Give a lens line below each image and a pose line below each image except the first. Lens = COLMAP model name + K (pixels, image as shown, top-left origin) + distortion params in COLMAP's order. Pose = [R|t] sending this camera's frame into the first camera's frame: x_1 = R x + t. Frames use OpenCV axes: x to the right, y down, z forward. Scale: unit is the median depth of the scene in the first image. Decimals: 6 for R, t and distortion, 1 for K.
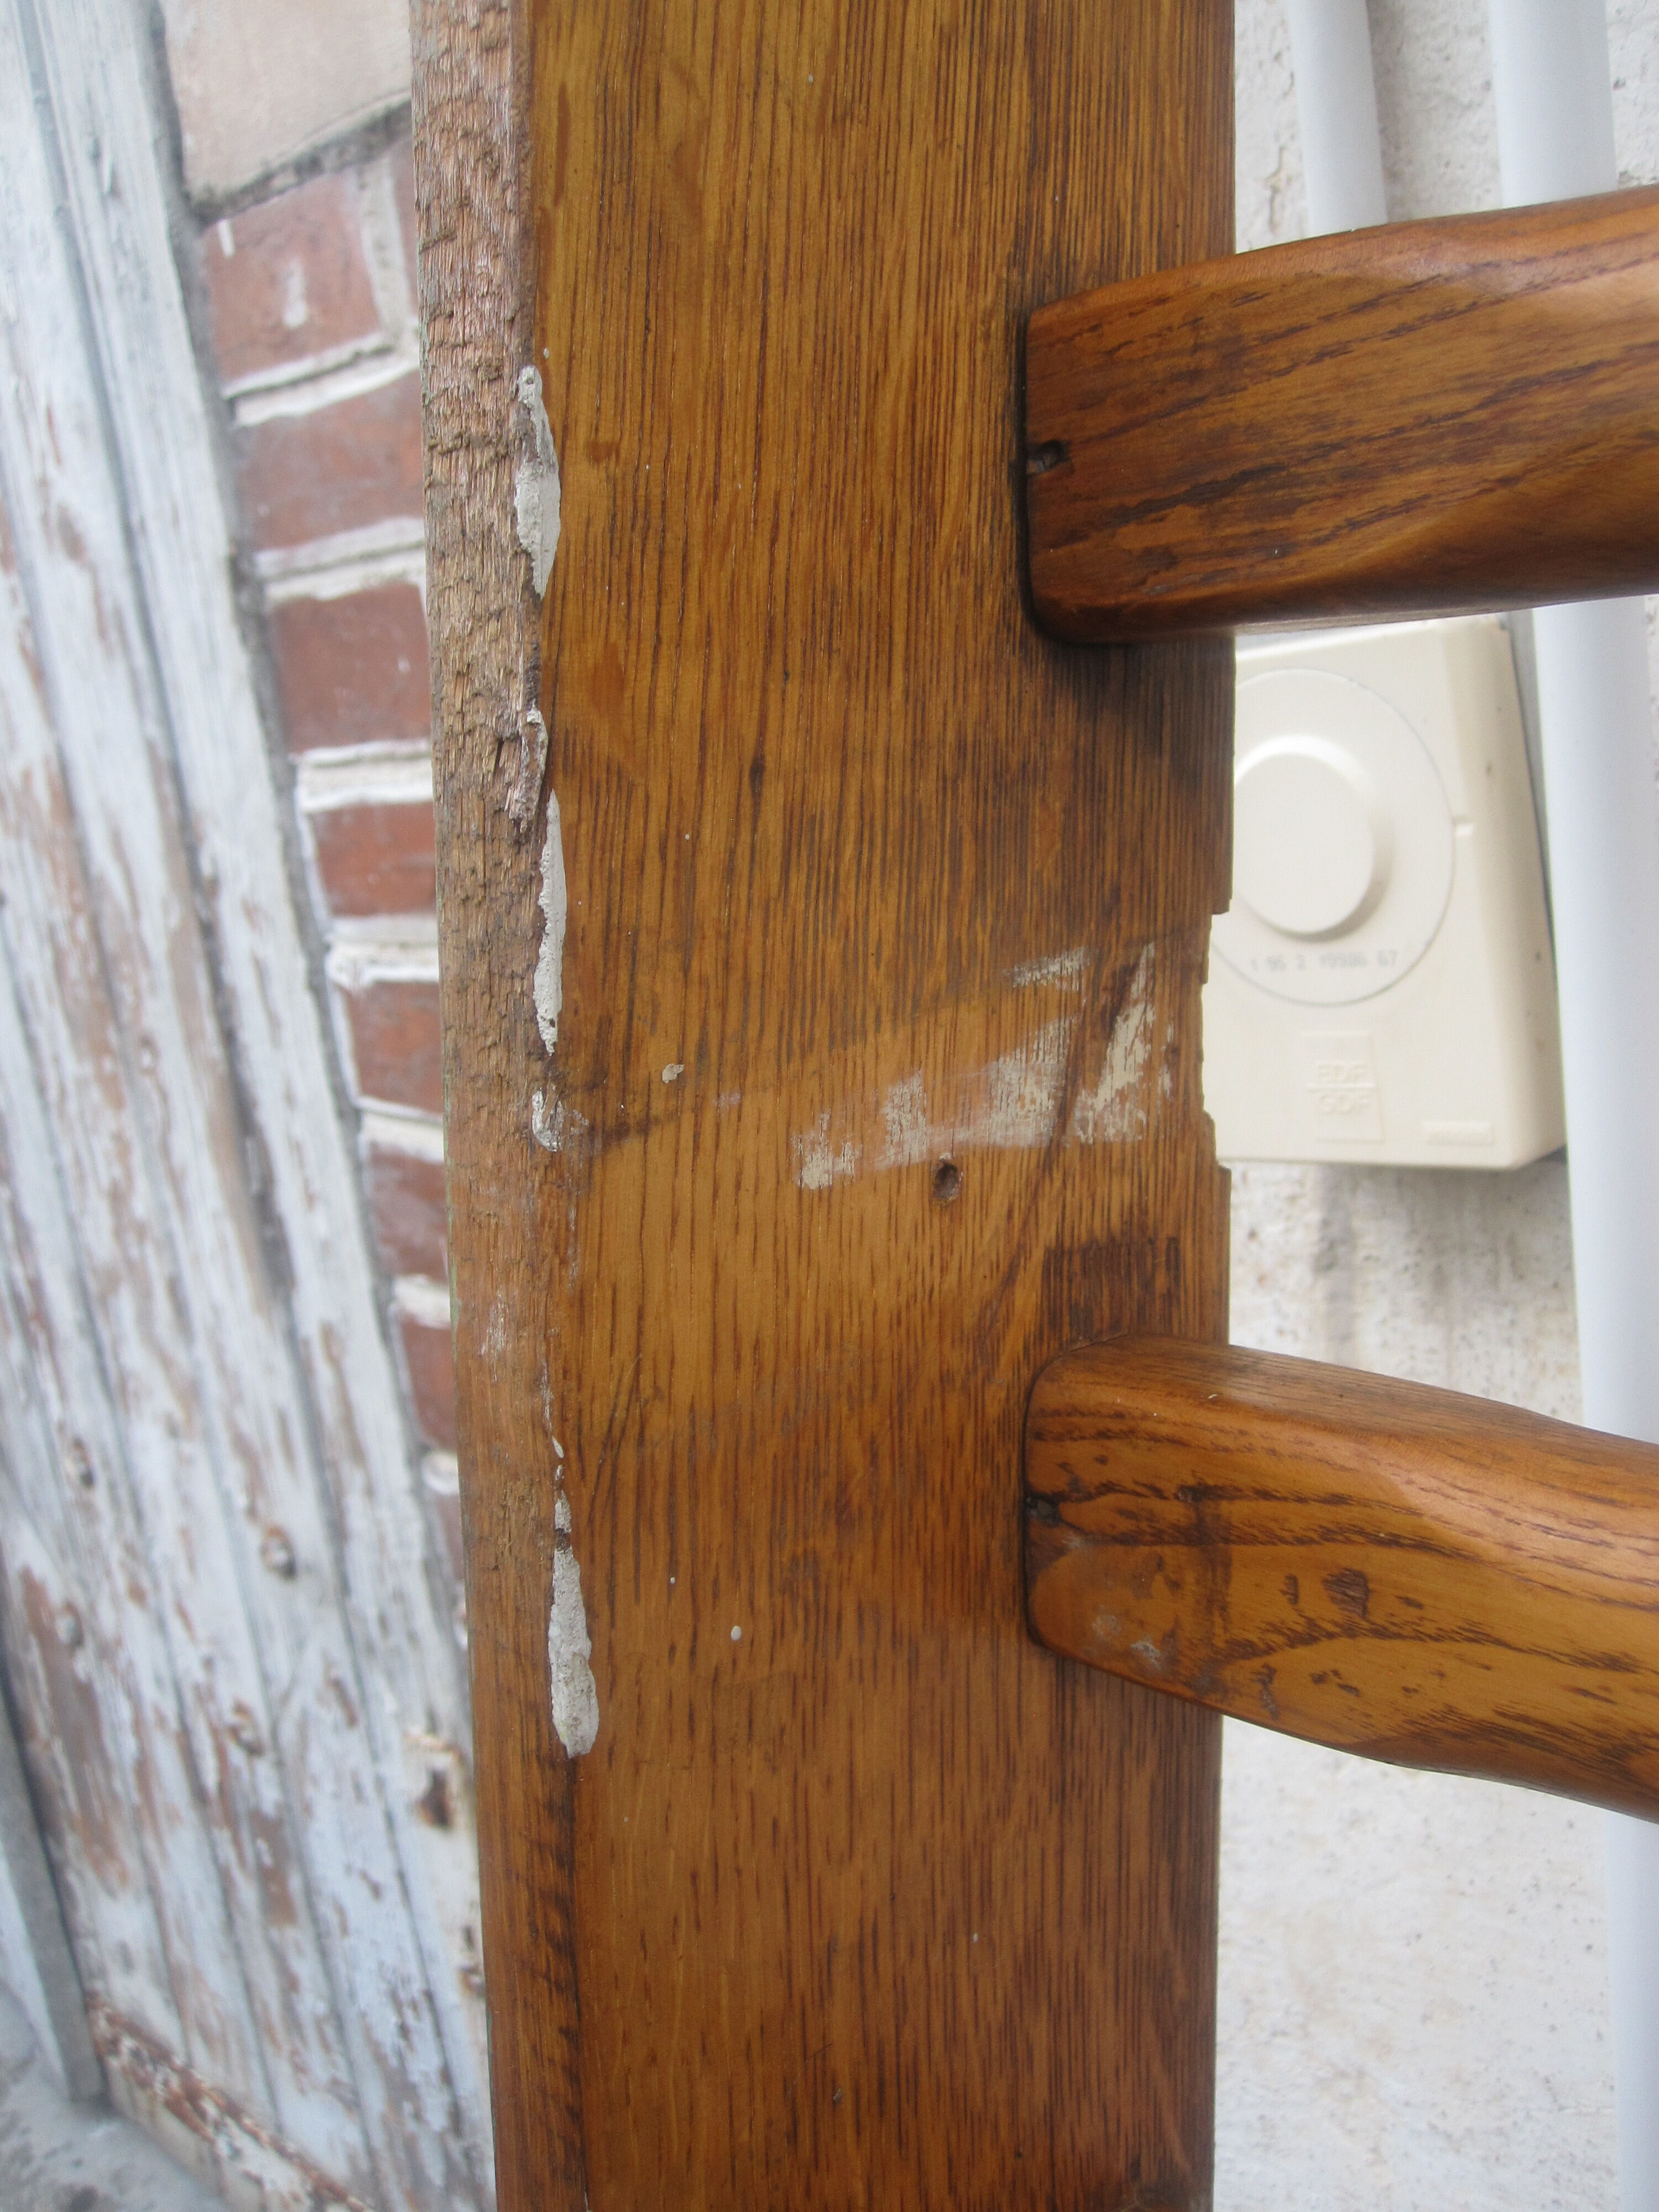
lens RADIAL K [[2169.7, 0, 841.8], [0, 2169.7, 1105.5], [0, 0, 1]] dist [-0.078270, 0.031710]
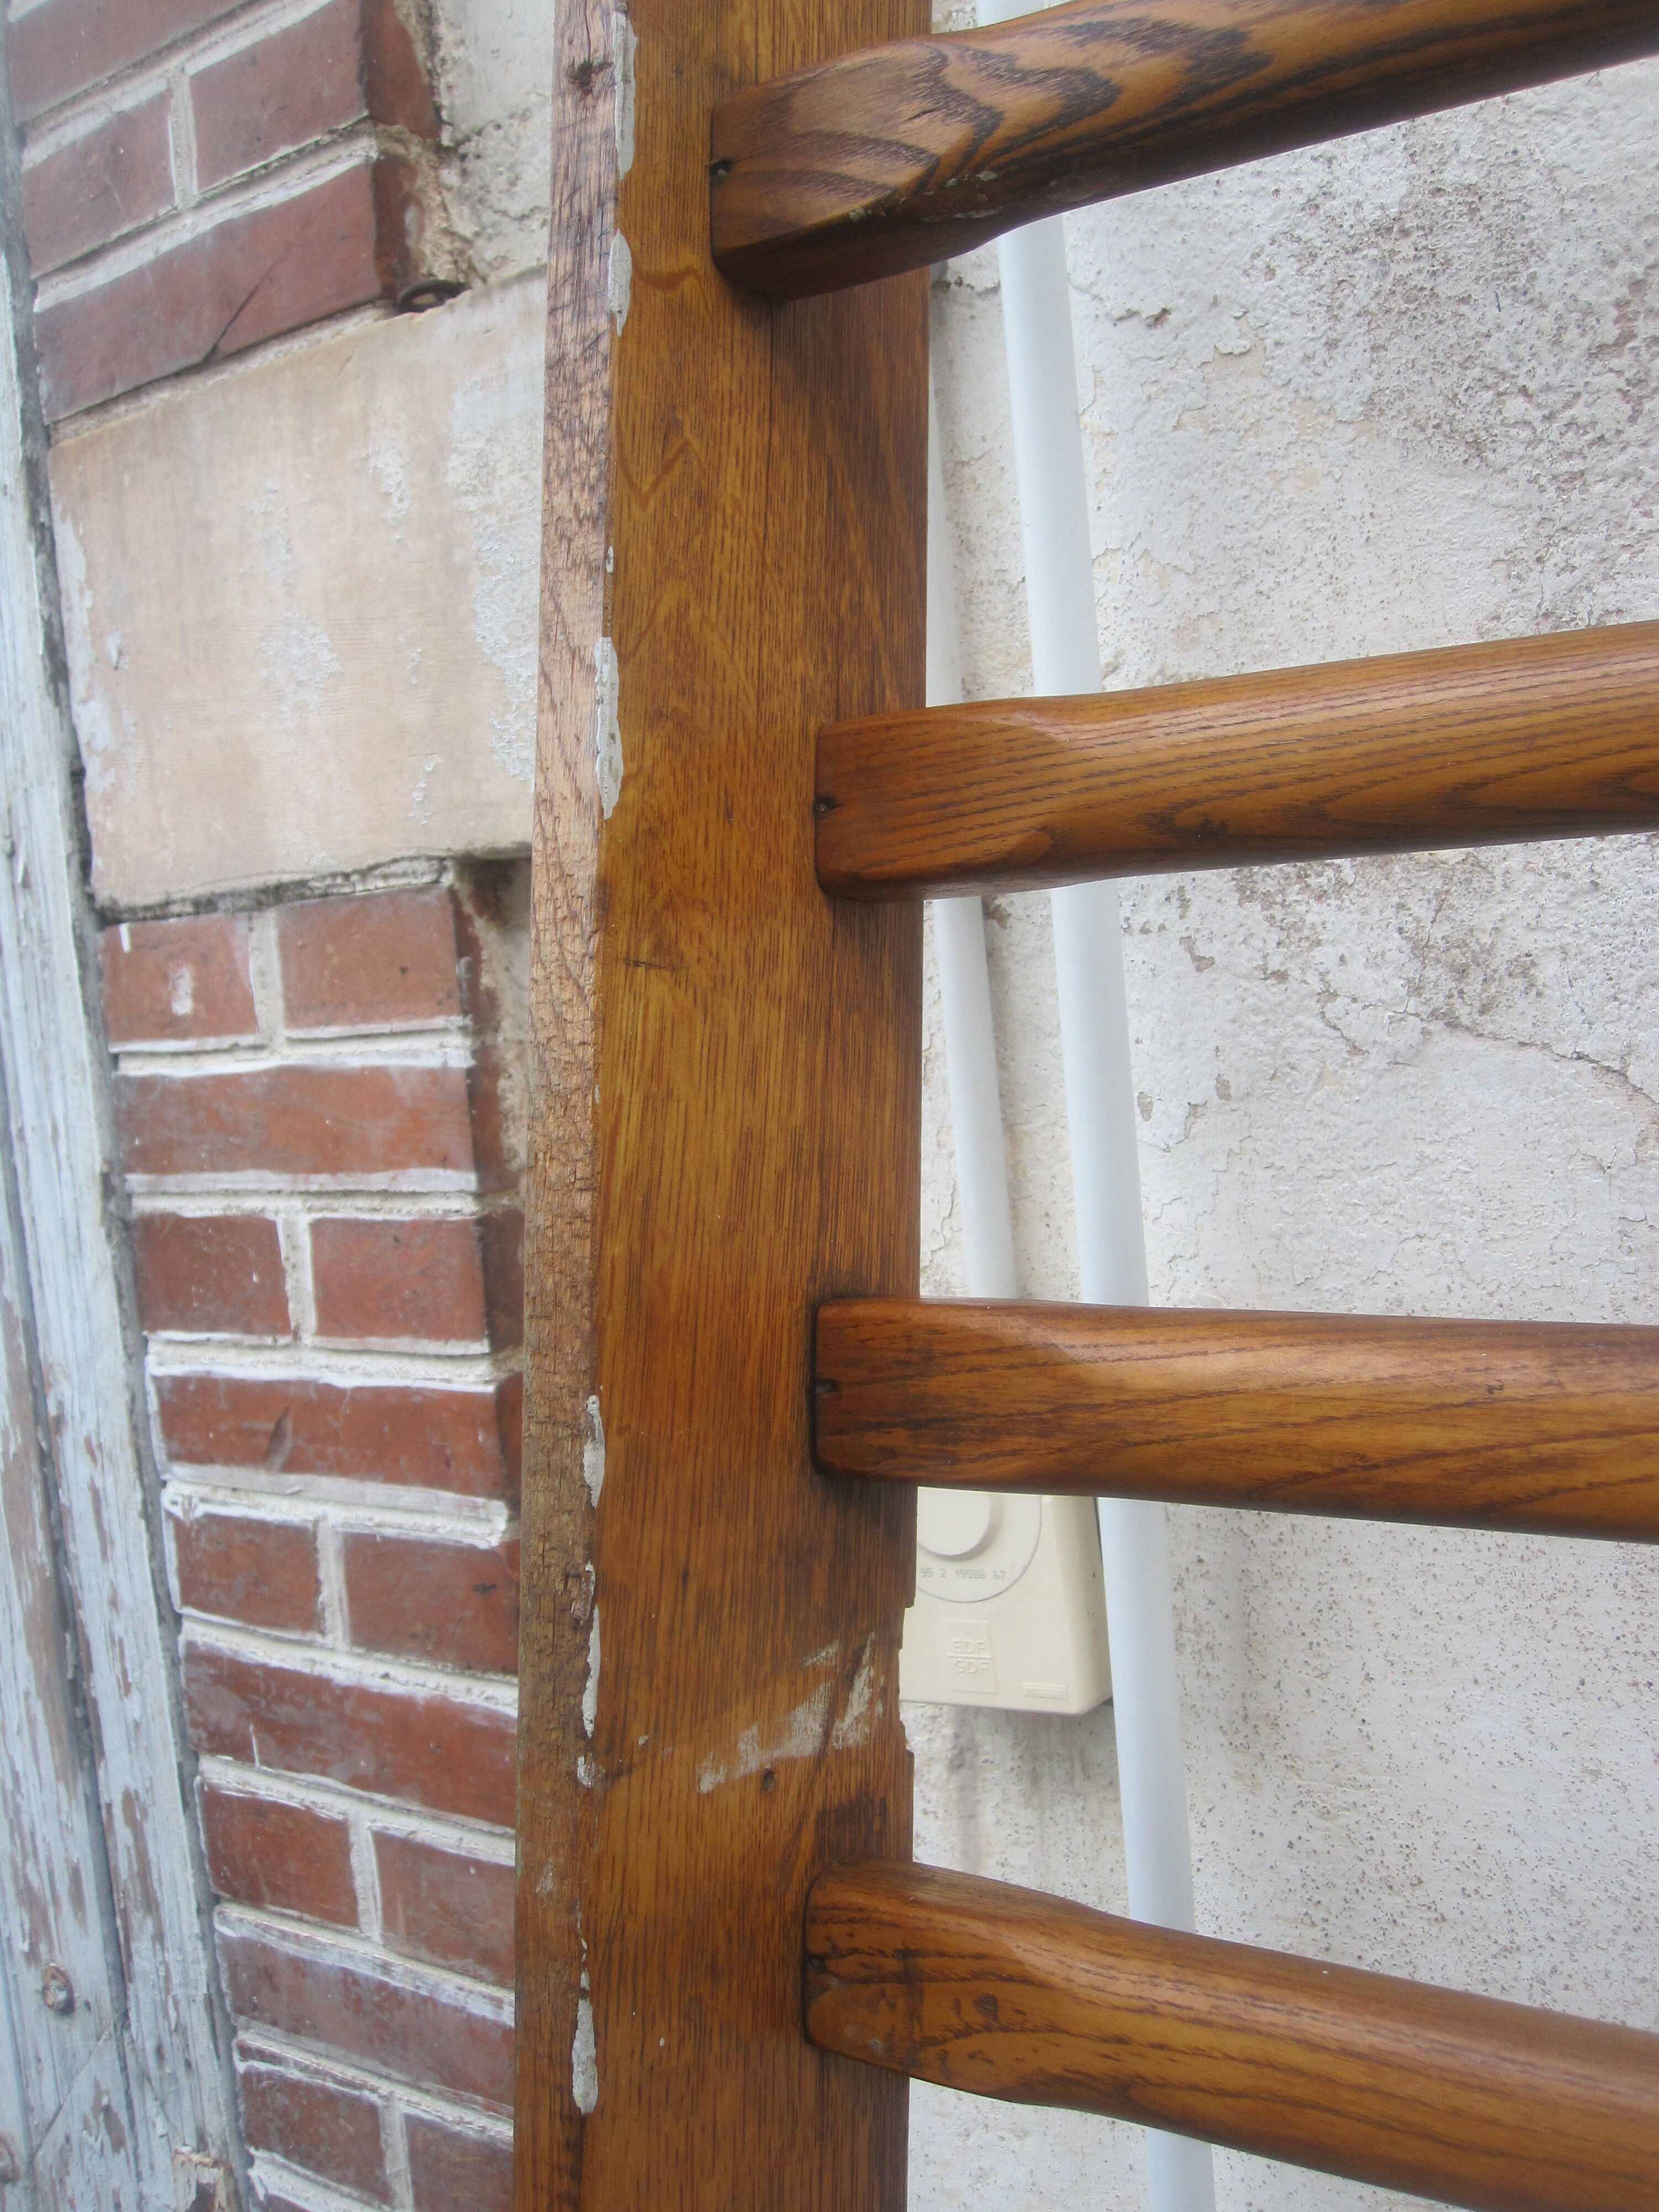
lens RADIAL K [[2169.7, 0, 841.8], [0, 2169.7, 1105.5], [0, 0, 1]] dist [-0.078270, 0.031710]
pose [[0.983556, 0.034414, 0.177296, -0.216923], [-0.002887, 0.984549, -0.175087, -0.193834], [-0.180582, 0.171695, 0.968458, -0.807916]]
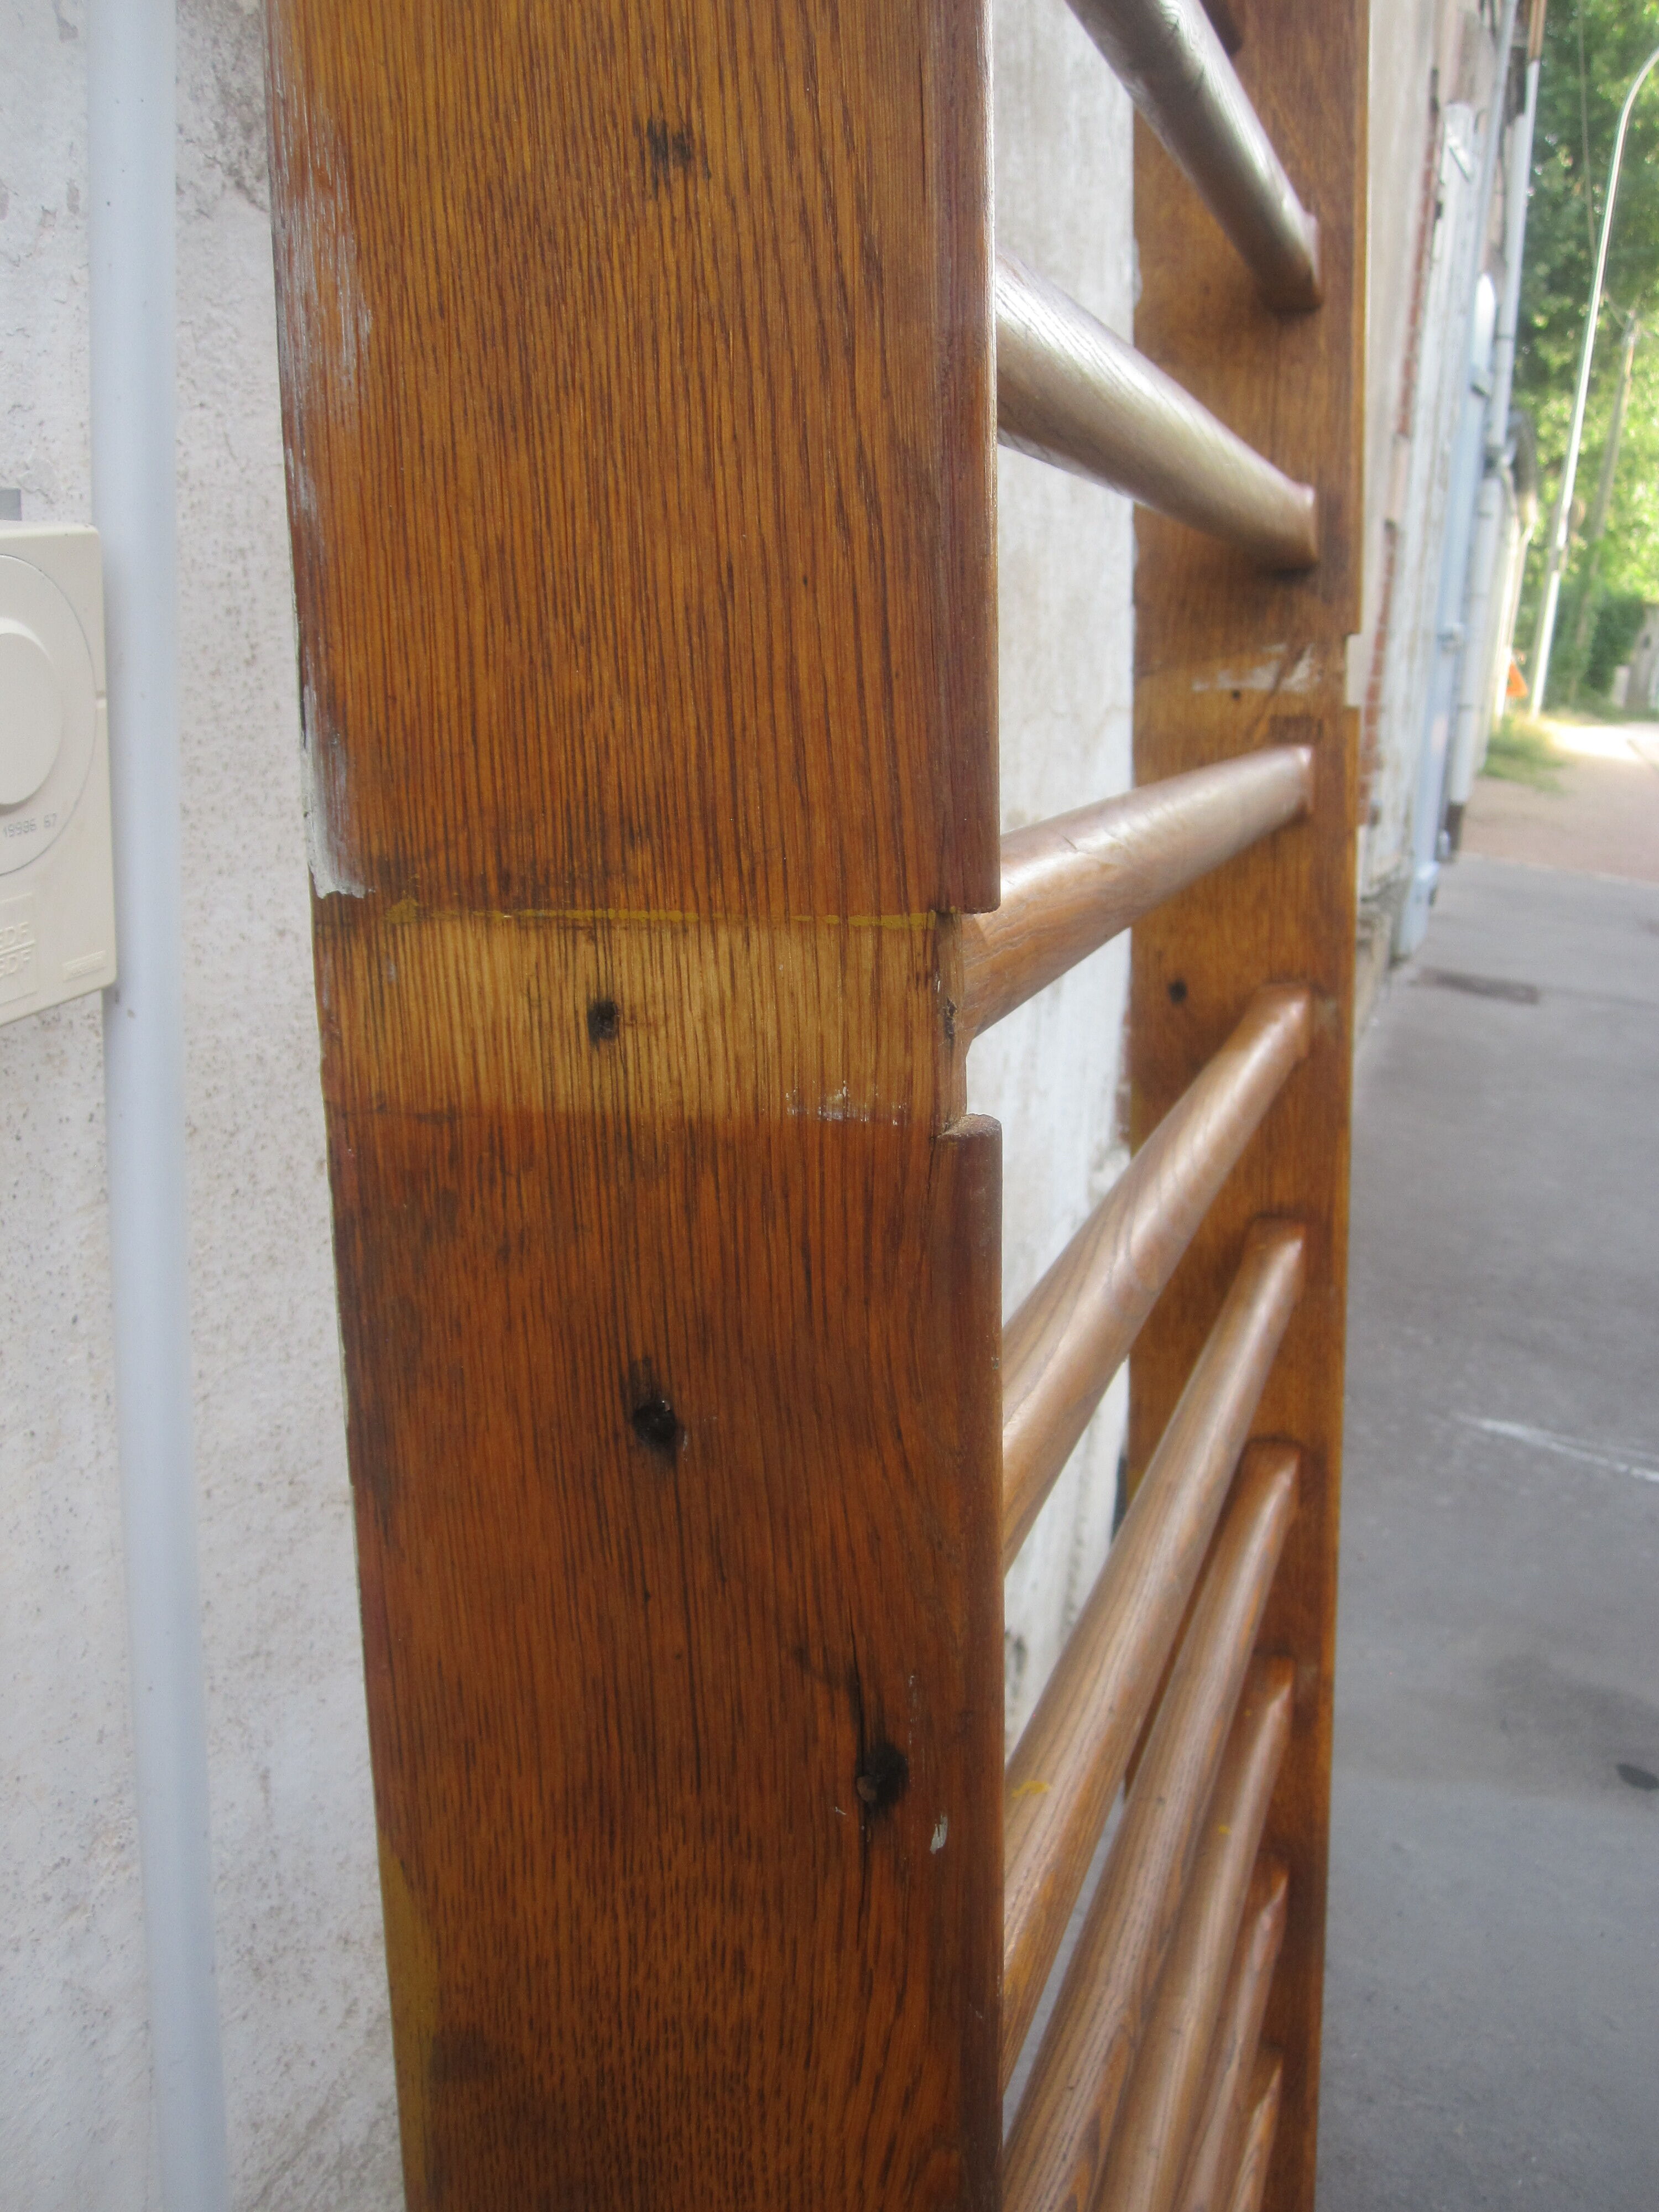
lens RADIAL K [[2169.7, 0, 841.8], [0, 2169.7, 1105.5], [0, 0, 1]] dist [-0.078270, 0.031710]
pose [[-0.488190, -0.114077, 0.865250, -1.421571], [0.190139, 0.953703, 0.233019, -0.164988], [-0.851773, 0.278275, -0.443898, 1.798284]]
